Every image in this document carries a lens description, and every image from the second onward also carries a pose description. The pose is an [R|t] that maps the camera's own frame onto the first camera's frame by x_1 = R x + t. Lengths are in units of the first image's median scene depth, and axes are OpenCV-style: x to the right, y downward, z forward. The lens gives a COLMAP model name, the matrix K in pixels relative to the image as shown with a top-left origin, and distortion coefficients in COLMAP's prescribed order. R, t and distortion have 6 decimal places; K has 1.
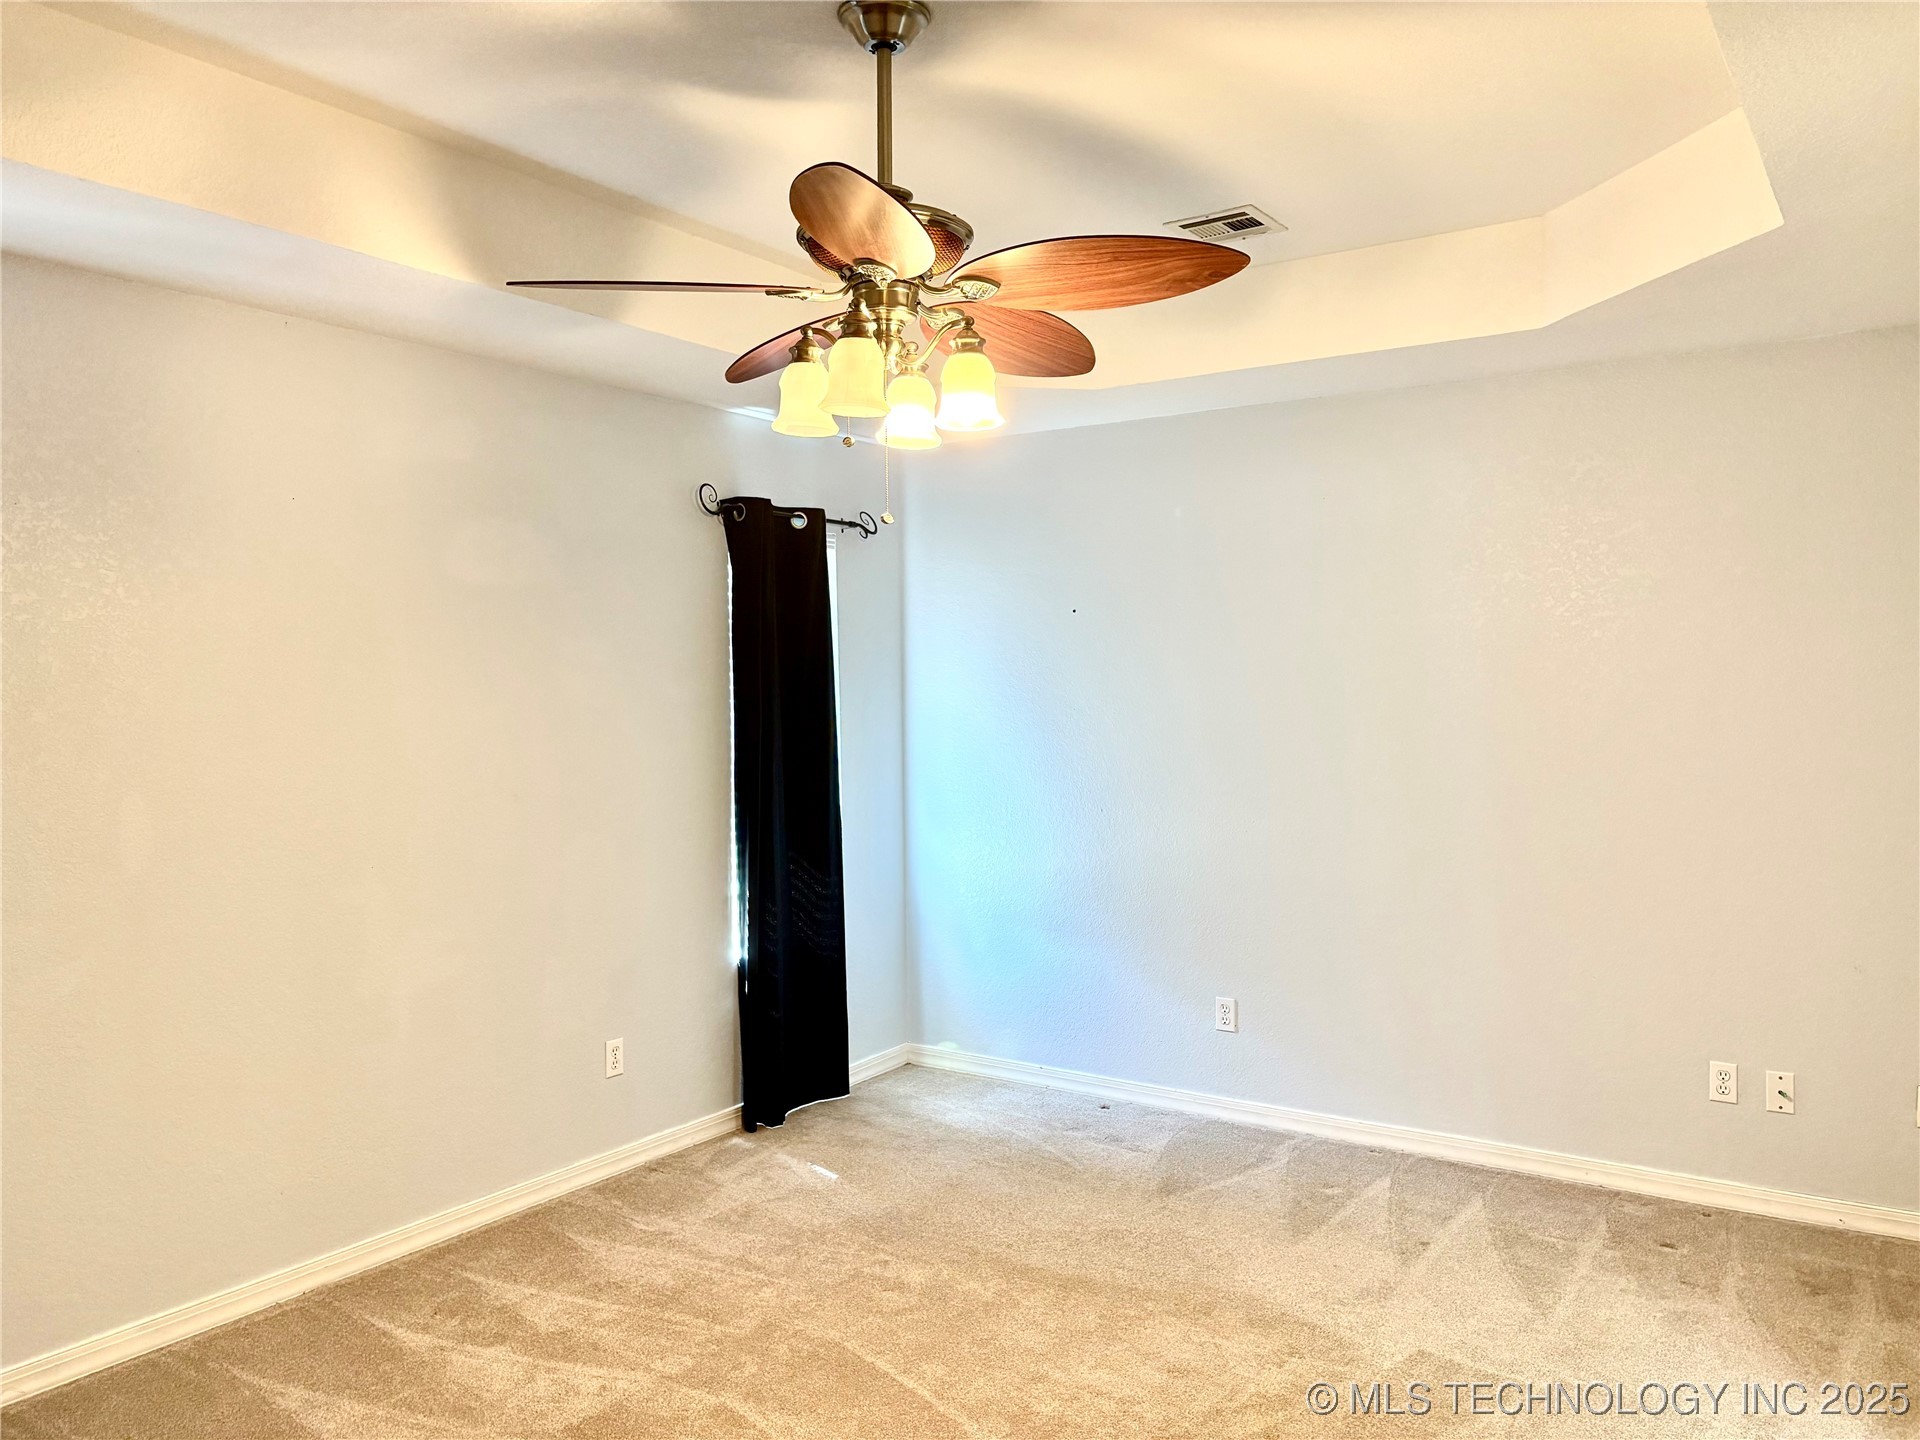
lens RADIAL K [[1455.5, 0, 960.0], [0, 1455.5, 720.0], [0, 0, 1]] dist [0.065906, -0.071978]
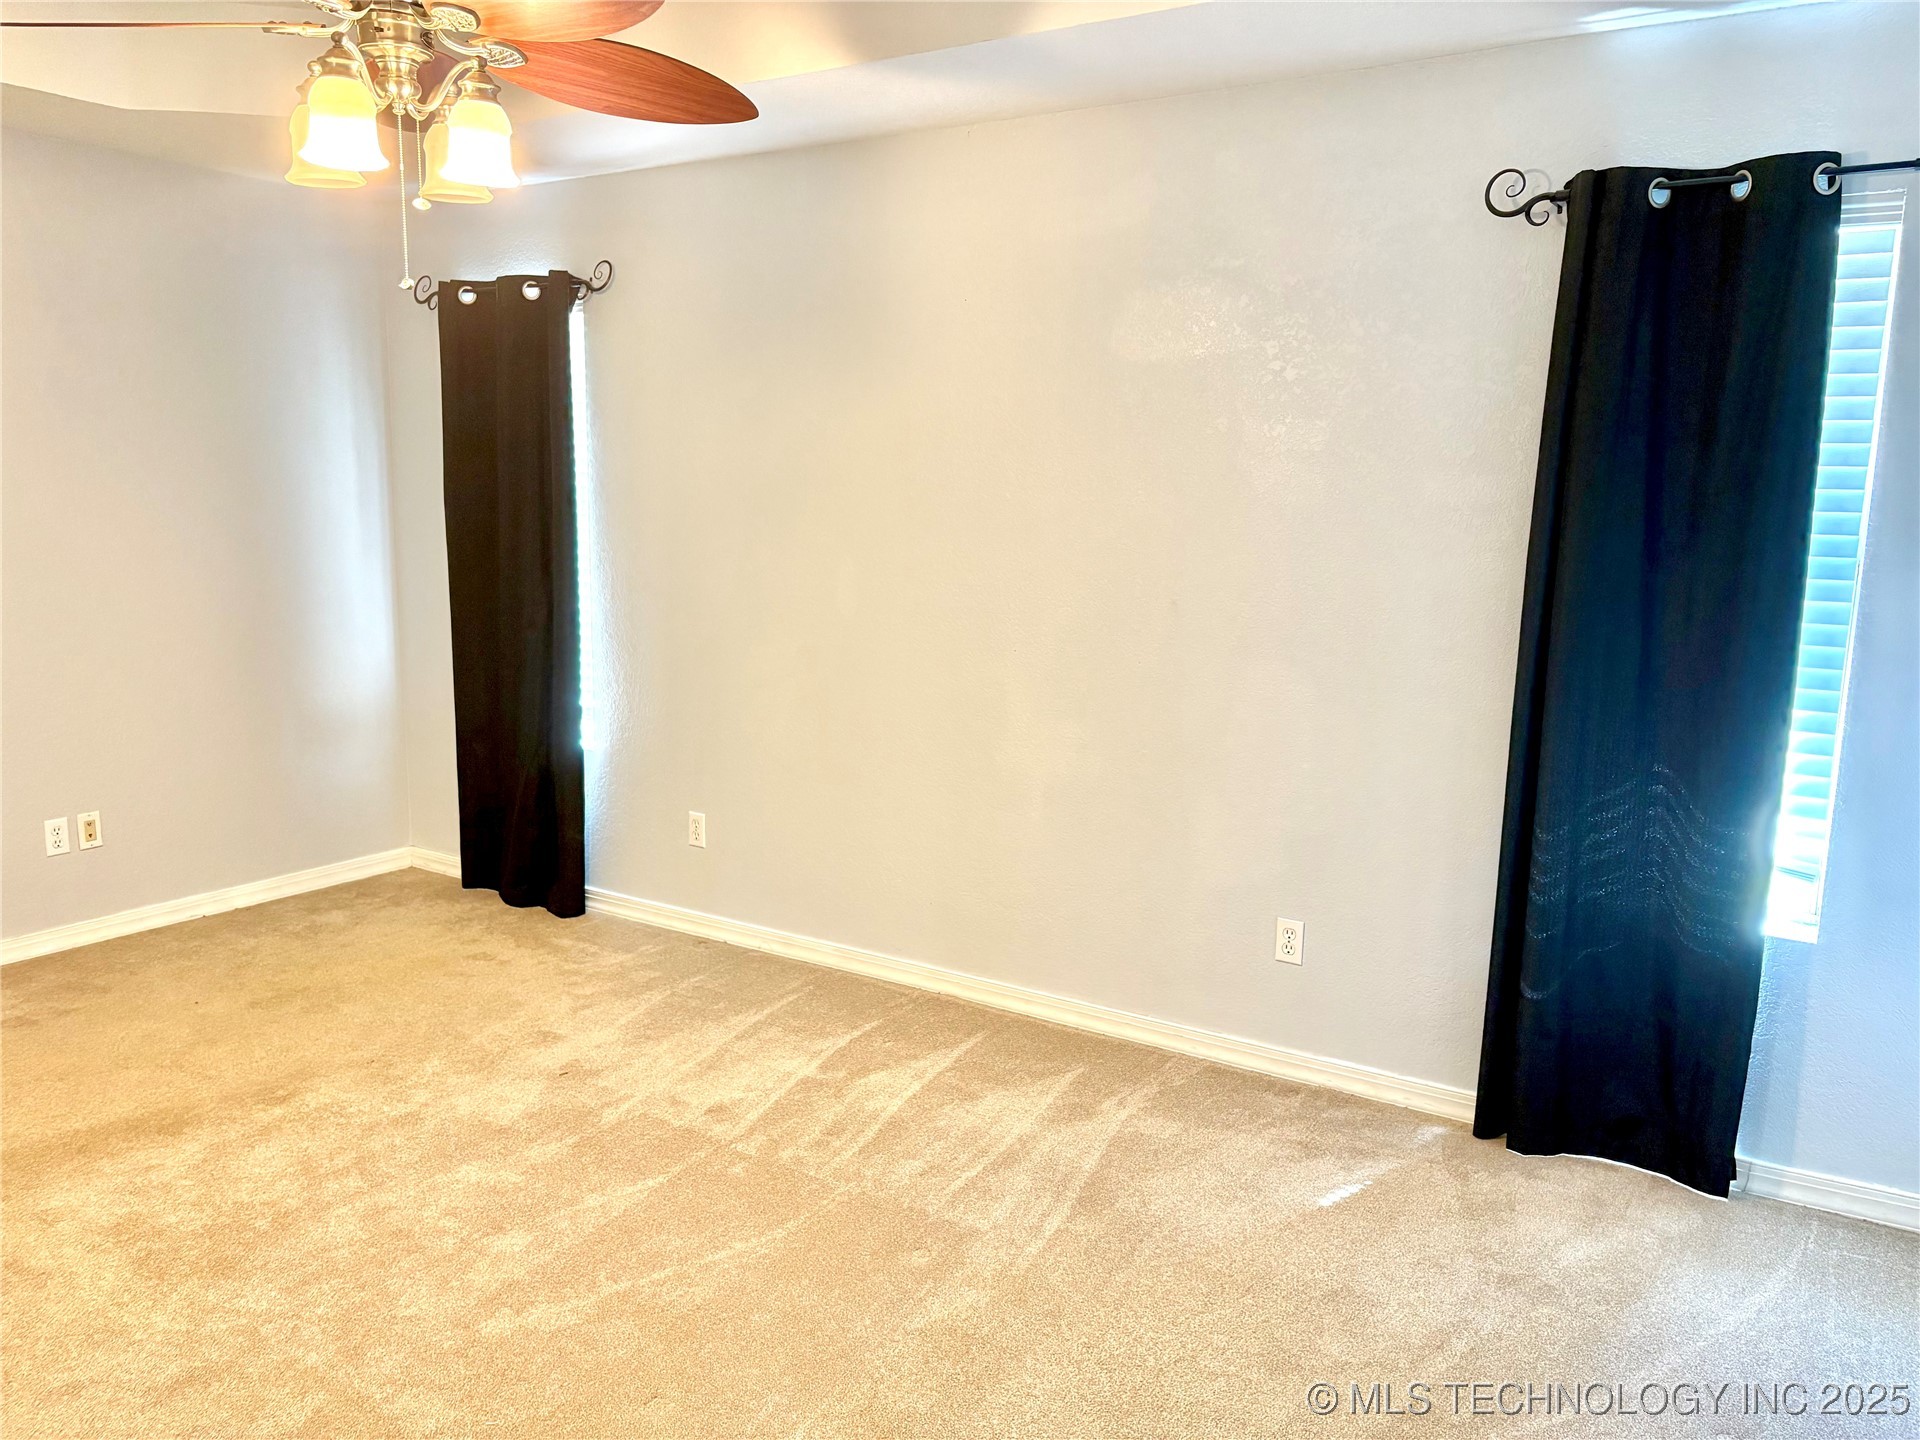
lens RADIAL K [[1455.5, 0, 960.0], [0, 1455.5, 720.0], [0, 0, 1]] dist [0.065906, -0.071978]
pose [[0.026145, 0.177841, -0.983712, 0.551097], [-0.037002, 0.983546, 0.176828, -0.028706], [0.998973, 0.031776, 0.032296, 0.799996]]
